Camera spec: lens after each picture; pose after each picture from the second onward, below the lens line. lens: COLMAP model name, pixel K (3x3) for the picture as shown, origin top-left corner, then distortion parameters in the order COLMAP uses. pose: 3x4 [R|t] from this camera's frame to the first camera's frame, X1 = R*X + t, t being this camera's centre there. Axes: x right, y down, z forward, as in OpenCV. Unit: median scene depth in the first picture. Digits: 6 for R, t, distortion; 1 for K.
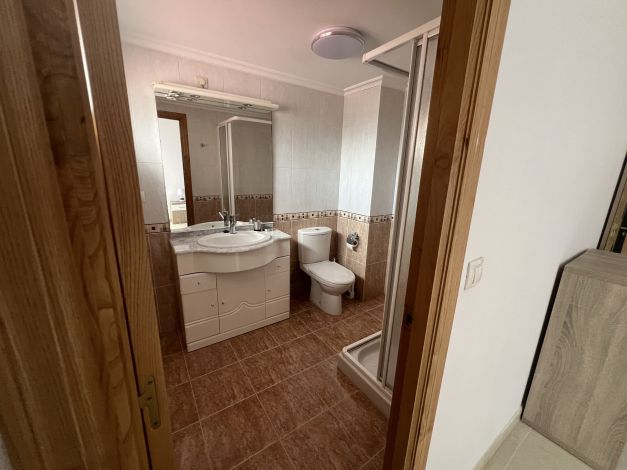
lens RADIAL K [[252.9, 0, 312.1], [0, 252.9, 231.5], [0, 0, 1]] dist [0.000495, 0.000362]
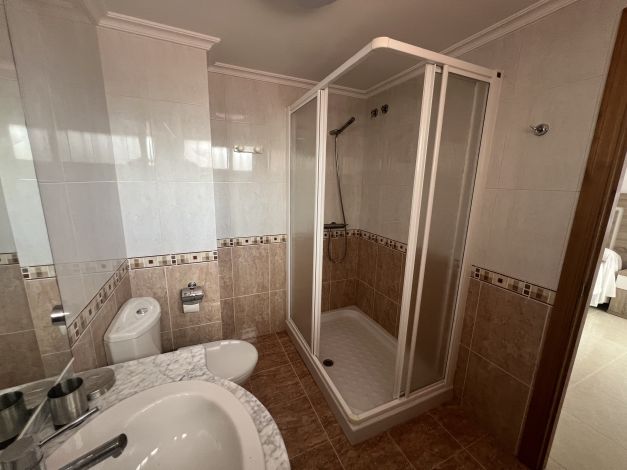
lens RADIAL K [[252.9, 0, 312.1], [0, 252.9, 231.5], [0, 0, 1]] dist [0.000495, 0.000362]
pose [[0.170745, -0.227868, 0.958605, -0.353536], [0.213716, 0.958295, 0.189727, -0.177030], [-0.961859, 0.172474, 0.212322, 0.598339]]
